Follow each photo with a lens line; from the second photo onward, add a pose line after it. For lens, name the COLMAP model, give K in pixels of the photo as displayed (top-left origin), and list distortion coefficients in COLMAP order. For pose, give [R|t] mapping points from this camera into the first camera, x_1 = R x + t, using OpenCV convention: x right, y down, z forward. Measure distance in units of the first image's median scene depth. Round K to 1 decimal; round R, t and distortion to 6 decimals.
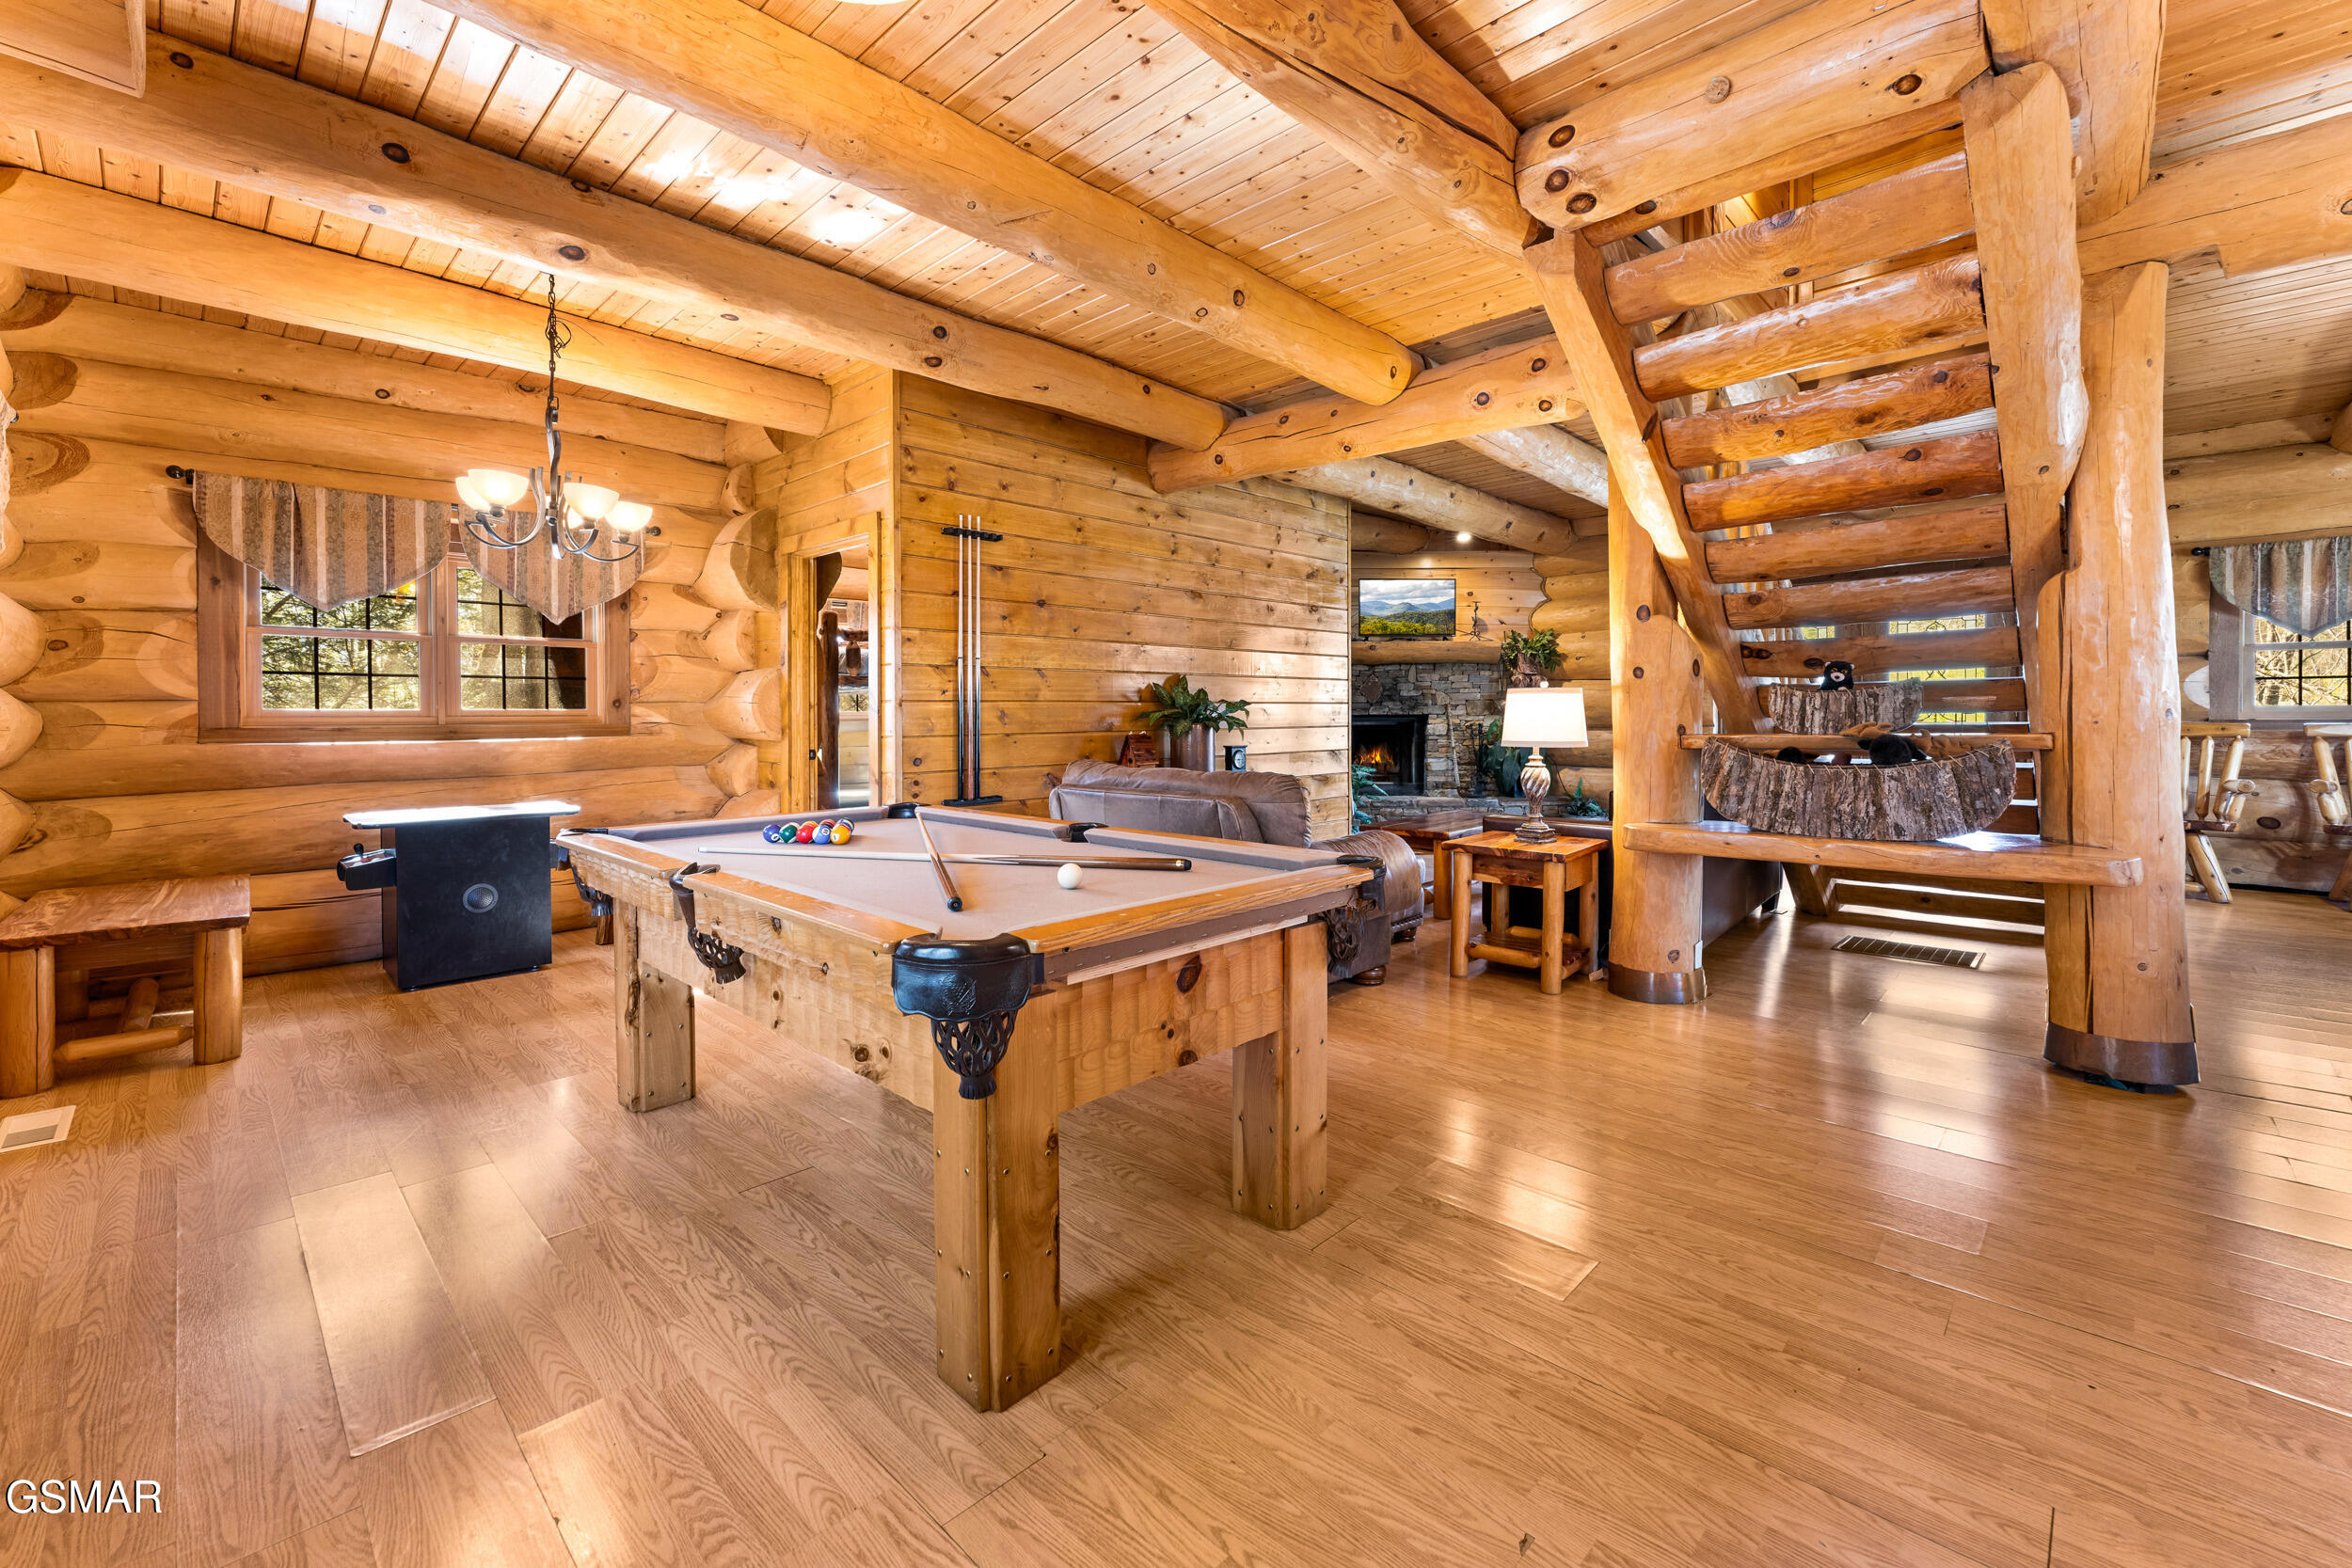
lens RADIAL K [[955.6, 0, 1173.0], [0, 955.6, 728.2], [0, 0, 1]] dist [-0.003493, 0.000846]
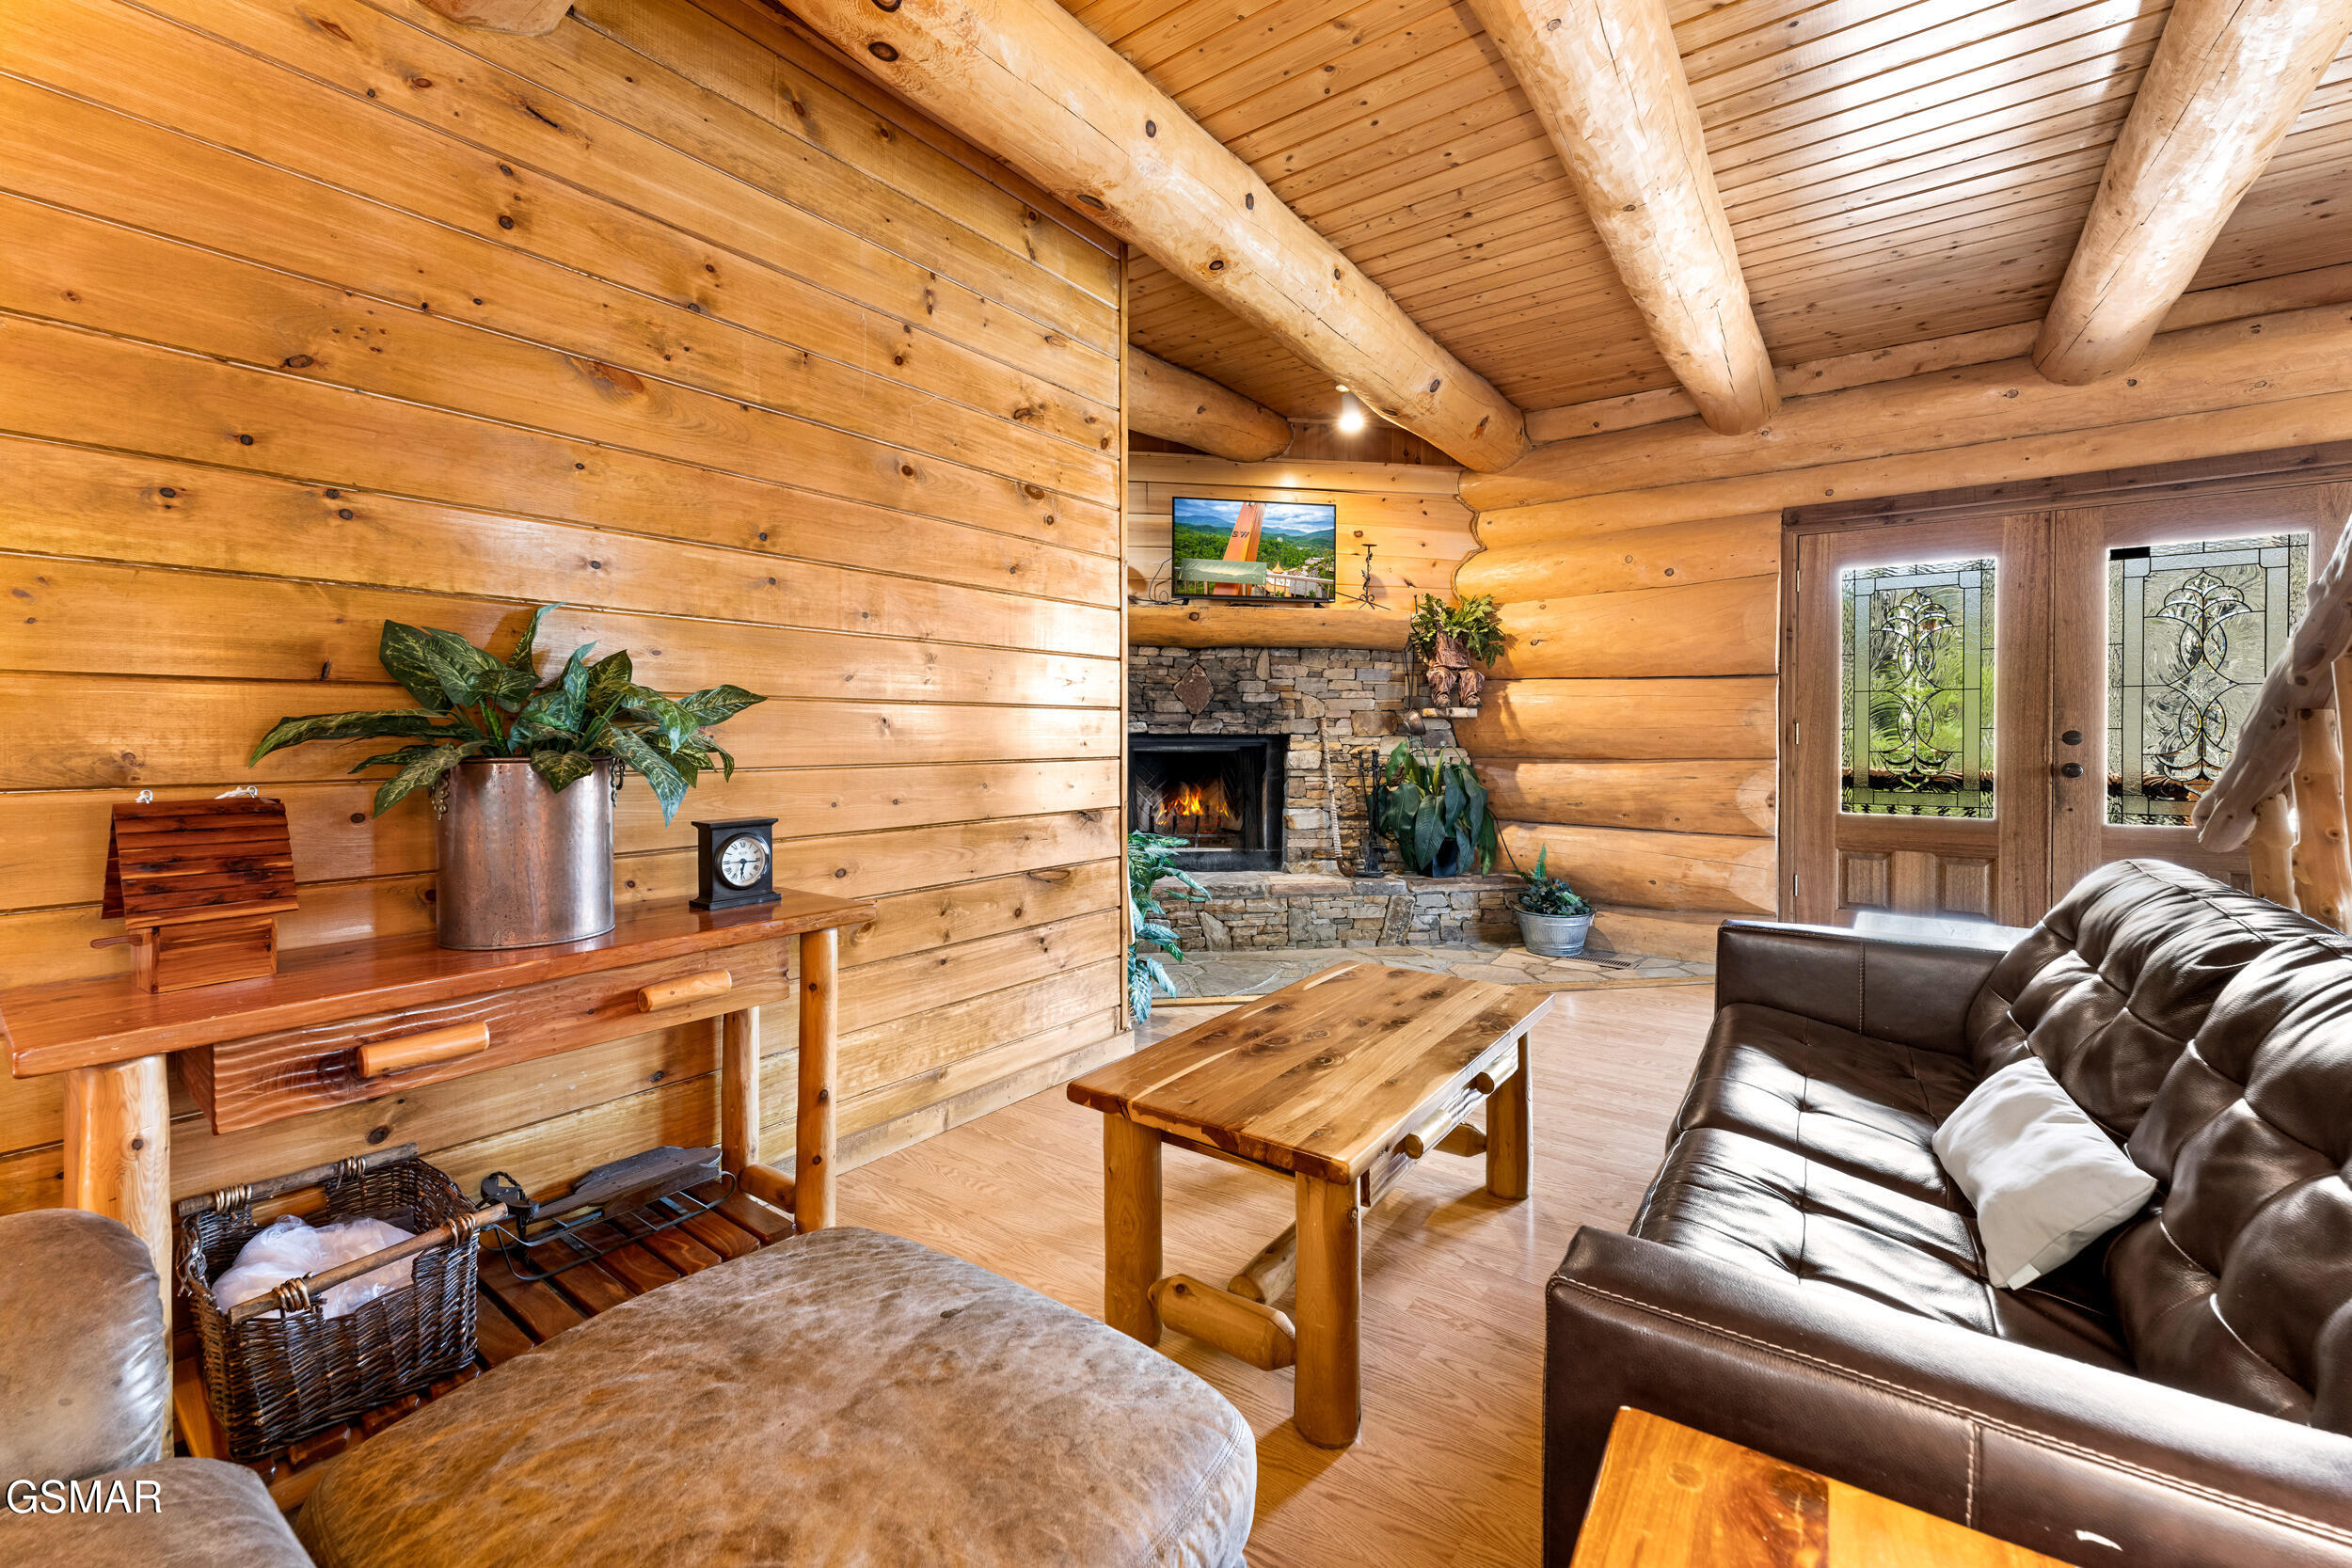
lens RADIAL K [[955.6, 0, 1174.1], [0, 955.6, 739.2], [0, 0, 1]] dist [-0.003493, 0.000846]
pose [[0.990924, 0.007756, 0.134201, 0.154872], [-0.006769, 0.999947, -0.007812, -0.008130], [-0.134254, 0.006833, 0.990923, 0.560546]]
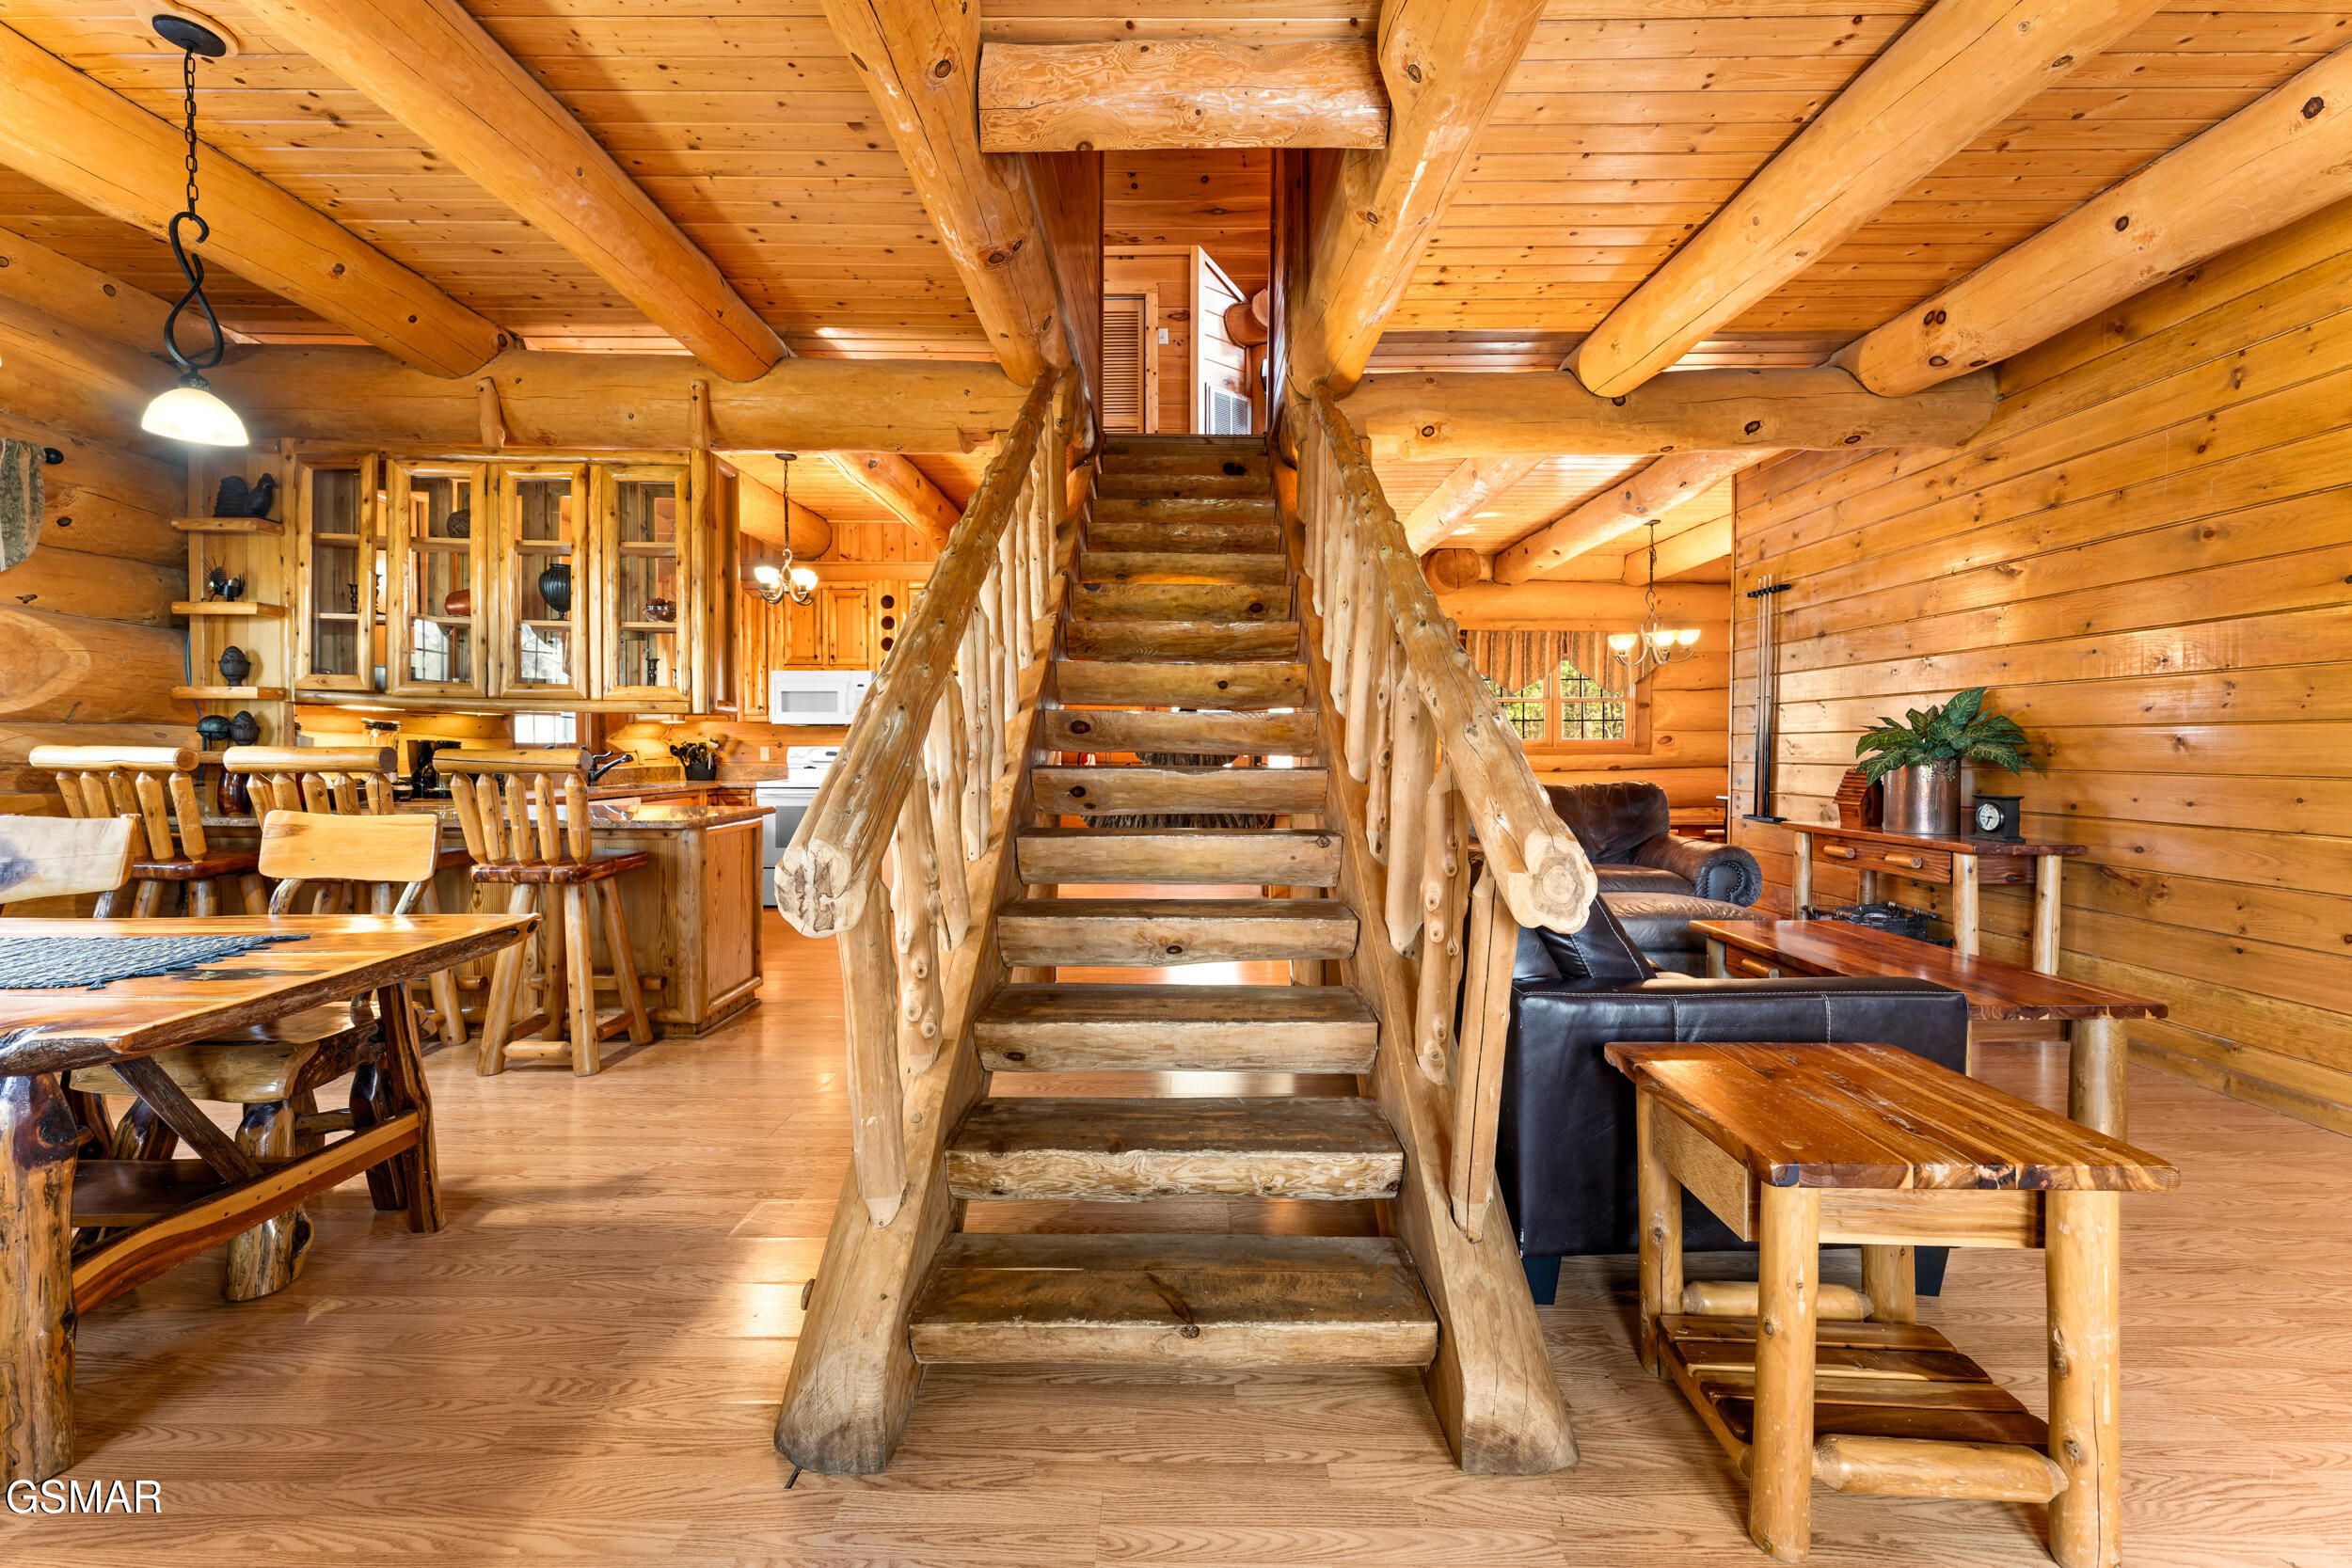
lens RADIAL K [[955.6, 0, 1166.8], [0, 955.6, 764.1], [0, 0, 1]] dist [-0.003493, 0.000846]
pose [[-0.724926, 0.017578, -0.688603, 0.796027], [-0.007216, 0.999426, 0.033109, -0.017471], [0.688789, 0.028970, -0.724383, 0.945819]]
